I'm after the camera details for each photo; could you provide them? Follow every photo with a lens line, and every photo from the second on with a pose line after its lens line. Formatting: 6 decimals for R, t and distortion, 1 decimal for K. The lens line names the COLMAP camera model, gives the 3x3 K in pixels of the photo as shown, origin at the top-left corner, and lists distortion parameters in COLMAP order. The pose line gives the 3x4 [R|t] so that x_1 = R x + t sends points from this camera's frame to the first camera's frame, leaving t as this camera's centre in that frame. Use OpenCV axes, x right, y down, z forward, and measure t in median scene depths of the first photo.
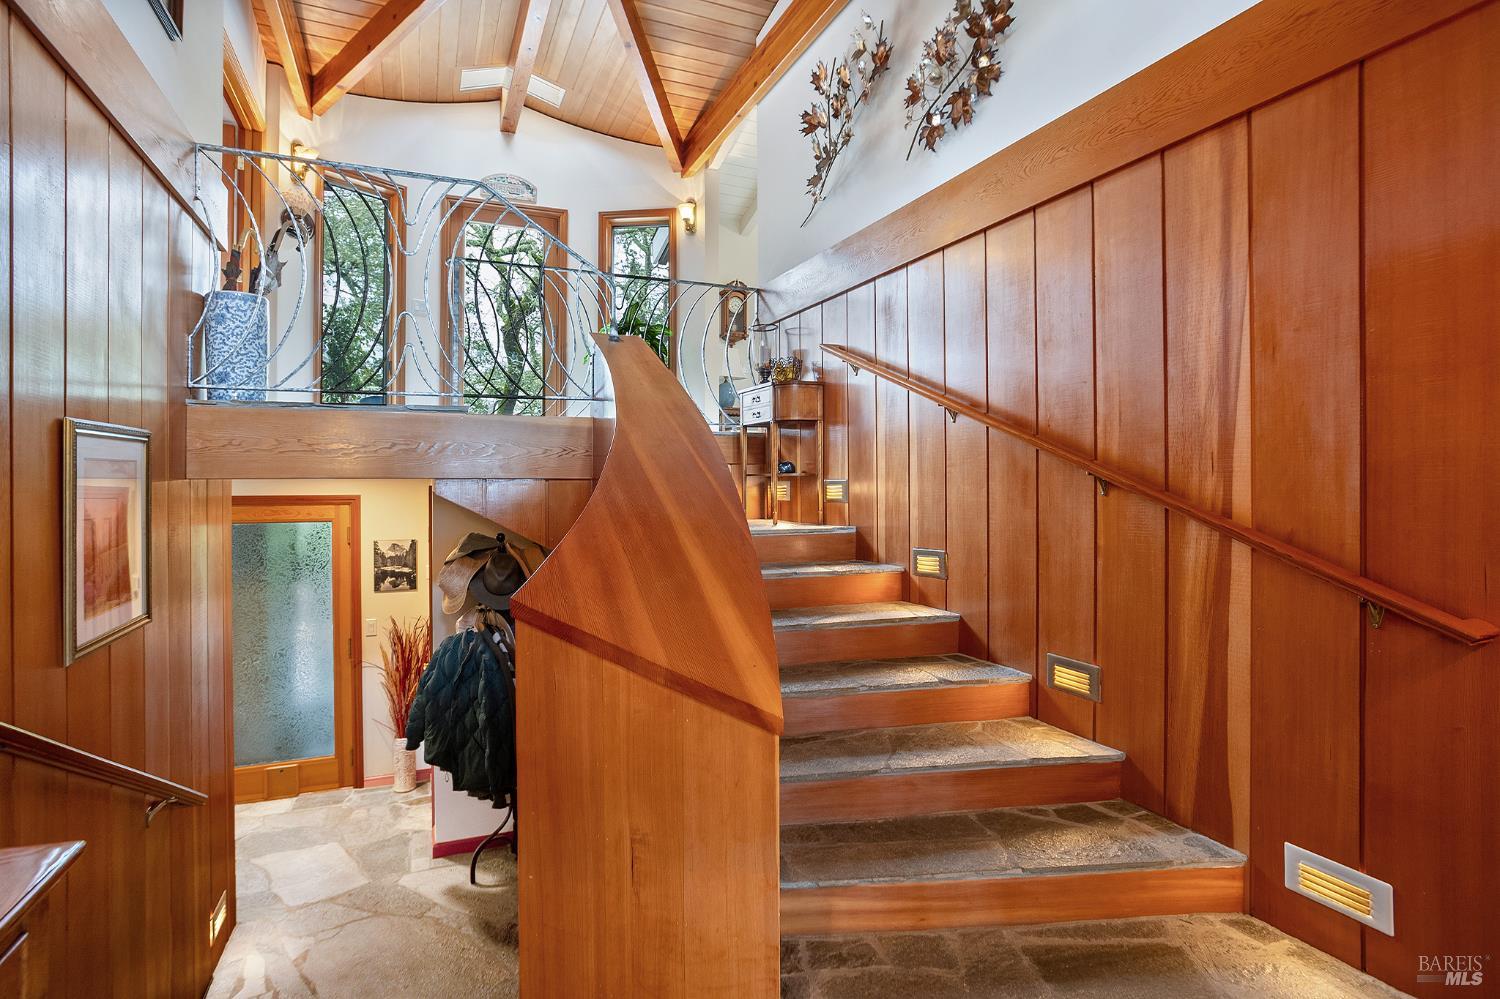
lens RADIAL K [[748.7, 0, 746.1], [0, 748.7, 483.8], [0, 0, 1]] dist [-0.059700, 0.030597]
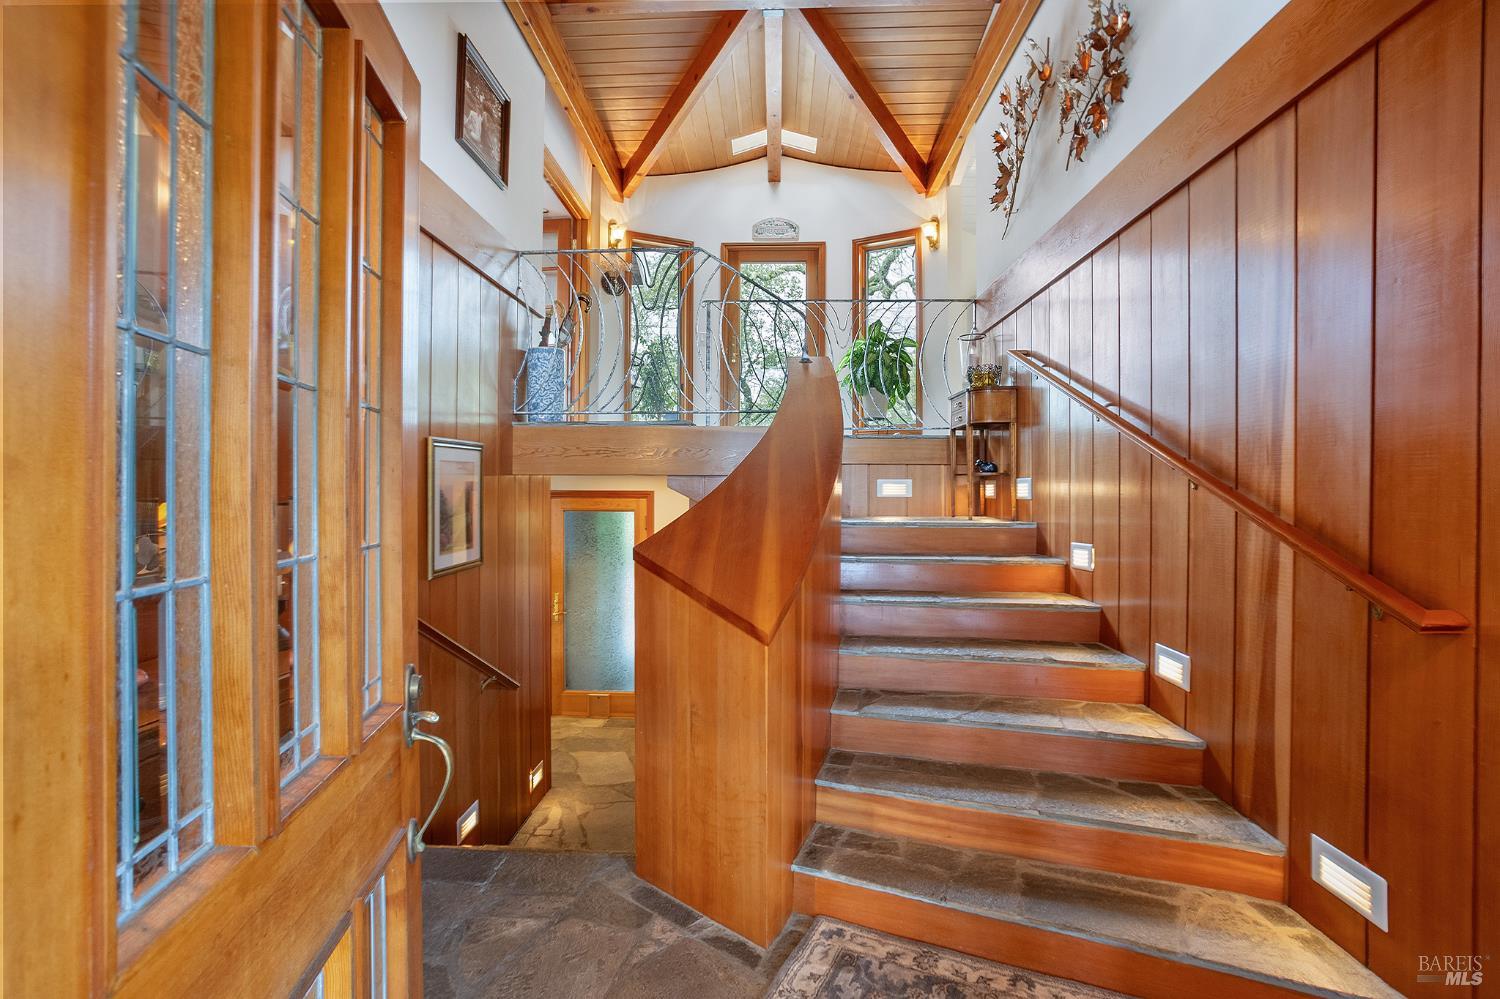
lens RADIAL K [[745.6, 0, 741.8], [0, 745.6, 493.4], [0, 0, 1]] dist [-0.063708, 0.033010]
pose [[0.897911, 0.009881, -0.440067, 0.334344], [-0.007110, 0.999943, 0.007945, 0.016268], [0.440120, -0.004005, 0.897930, -0.166865]]
